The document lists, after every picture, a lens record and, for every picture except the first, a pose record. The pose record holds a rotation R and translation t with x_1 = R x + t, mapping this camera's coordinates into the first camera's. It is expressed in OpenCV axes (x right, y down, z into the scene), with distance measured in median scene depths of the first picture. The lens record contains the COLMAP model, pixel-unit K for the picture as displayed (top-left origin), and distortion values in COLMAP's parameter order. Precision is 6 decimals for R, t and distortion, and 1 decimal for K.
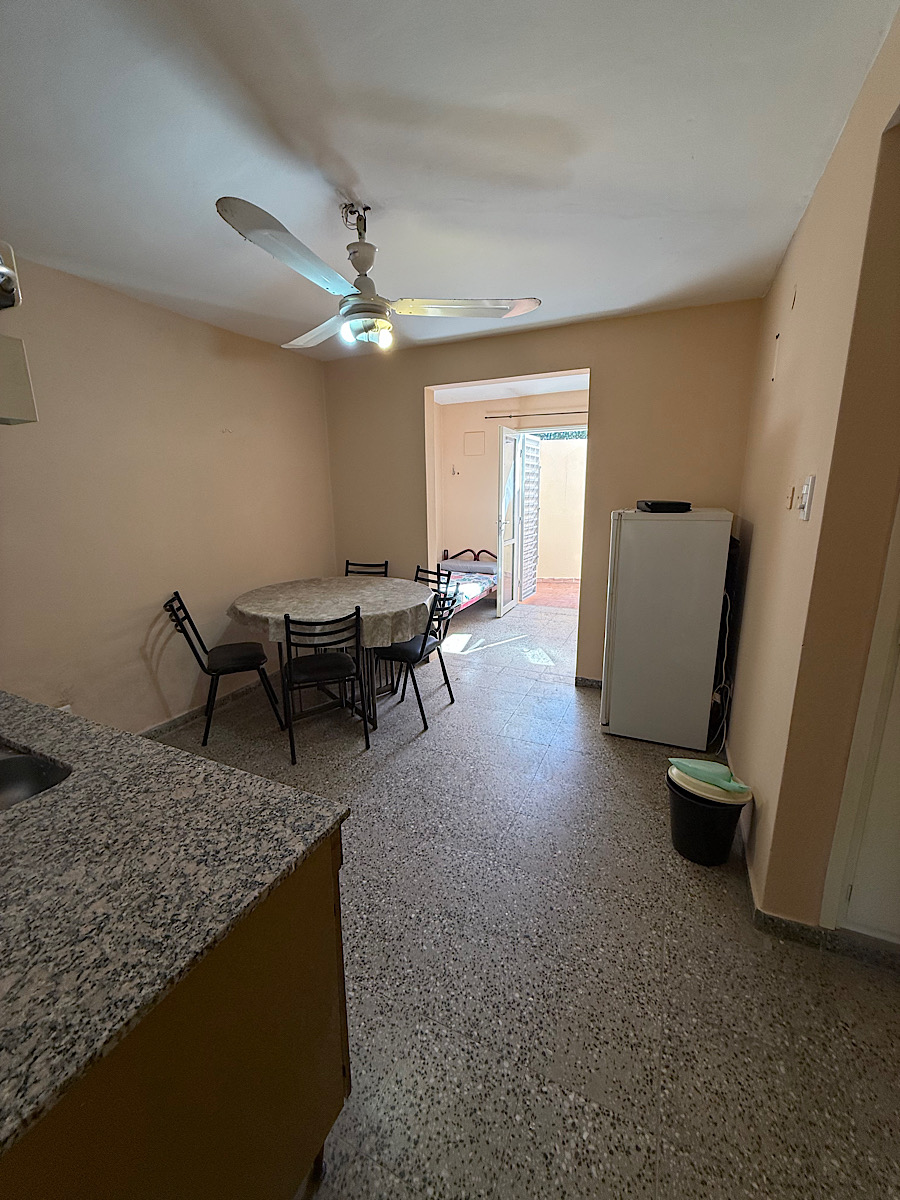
lens RADIAL K [[483.6, 0, 450.5], [0, 483.6, 597.8], [0, 0, 1]] dist [-0.000431, 0.000497]
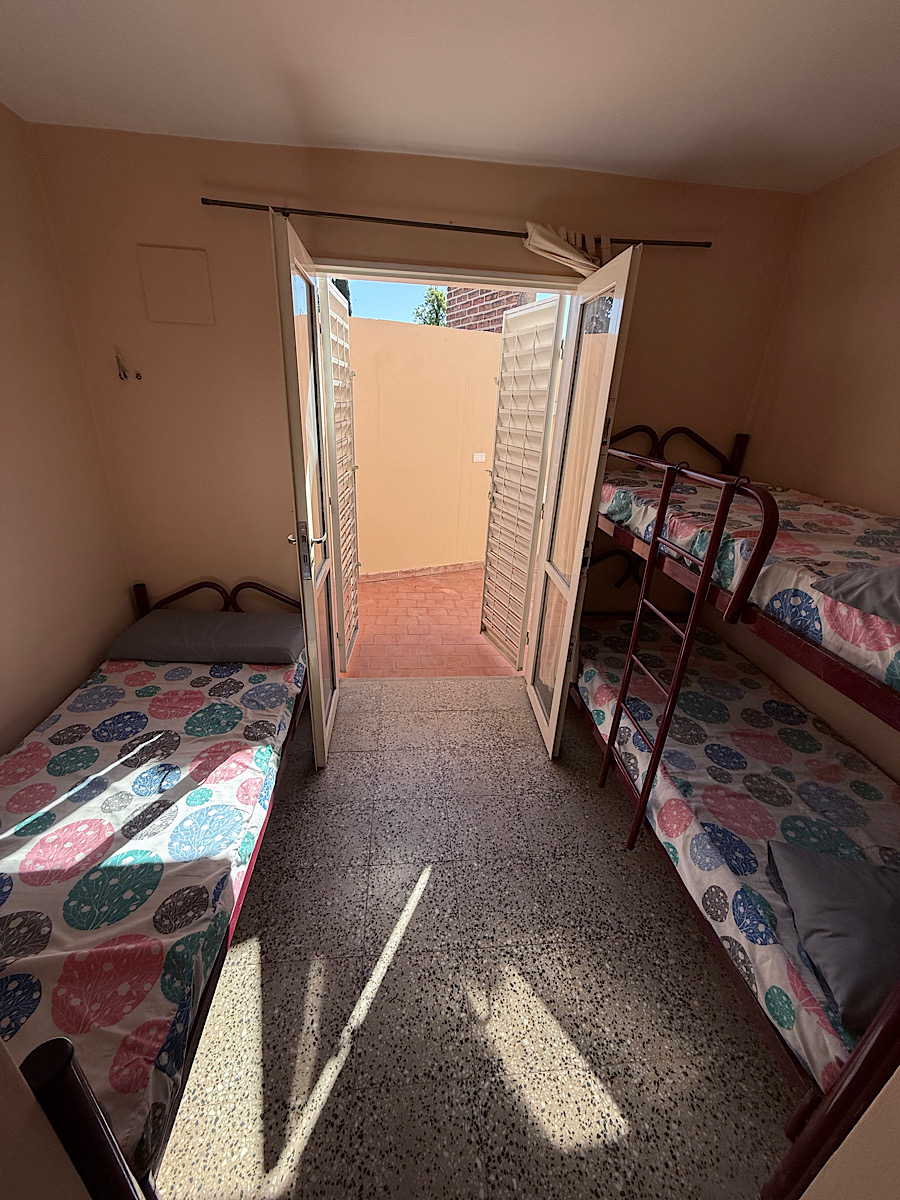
lens RADIAL K [[483.6, 0, 447.1], [0, 483.6, 600.4], [0, 0, 1]] dist [-0.000431, 0.000497]
pose [[0.866379, -0.142005, 0.478771, 0.018700], [0.047348, 0.977757, 0.204326, -0.180457], [-0.497137, -0.154355, 0.853832, 0.645136]]
